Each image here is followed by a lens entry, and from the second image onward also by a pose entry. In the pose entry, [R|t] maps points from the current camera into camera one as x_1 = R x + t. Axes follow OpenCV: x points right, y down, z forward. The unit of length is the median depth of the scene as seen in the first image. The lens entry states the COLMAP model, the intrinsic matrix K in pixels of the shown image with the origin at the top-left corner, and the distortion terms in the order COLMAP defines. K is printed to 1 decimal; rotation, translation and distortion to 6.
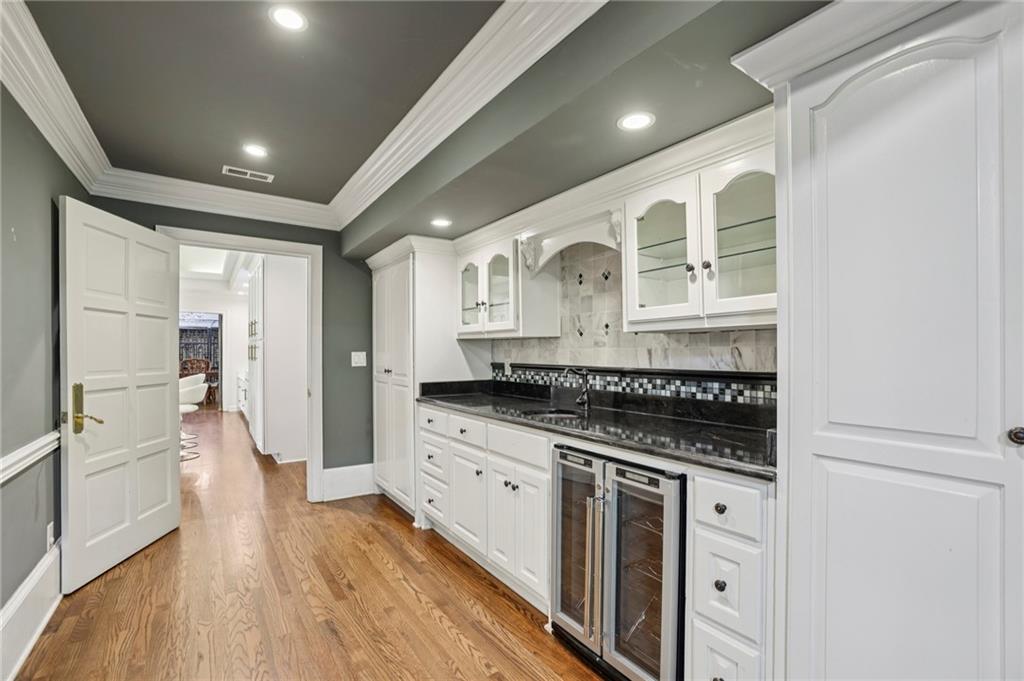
lens RADIAL K [[448.1, 0, 508.3], [0, 448.1, 348.9], [0, 0, 1]] dist [-0.024103, 0.004361]
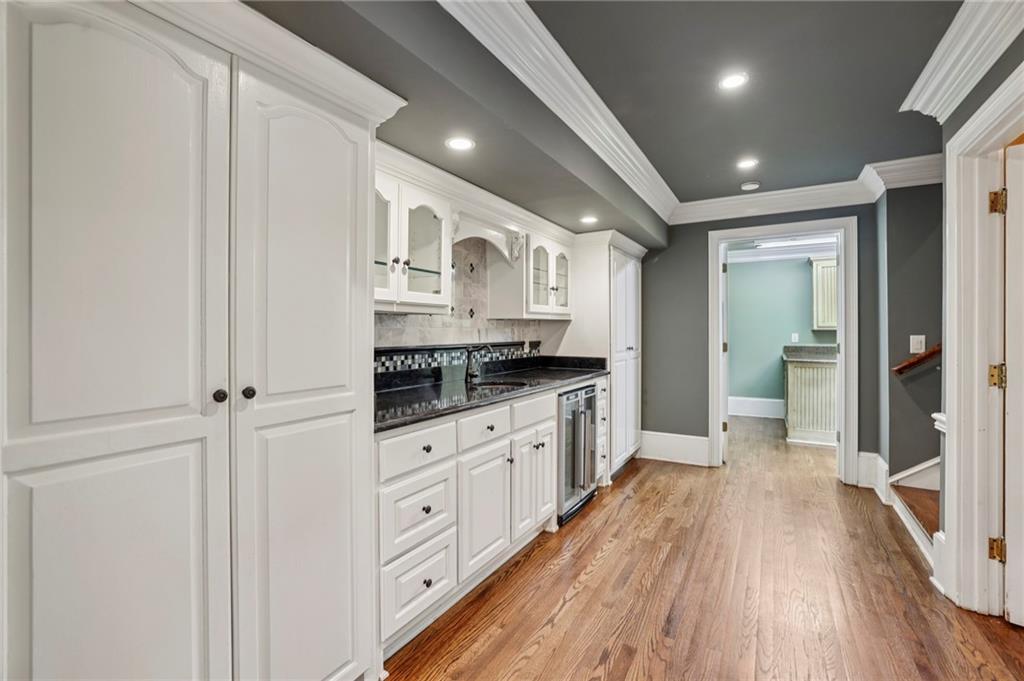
lens RADIAL K [[448.1, 0, 508.1], [0, 448.1, 334.2], [0, 0, 1]] dist [-0.024103, 0.004361]
pose [[-0.413223, -0.002313, 0.910627, -0.925743], [-0.002167, 0.999996, 0.001556, 0.012840], [-0.910627, -0.001331, -0.413227, 1.414052]]
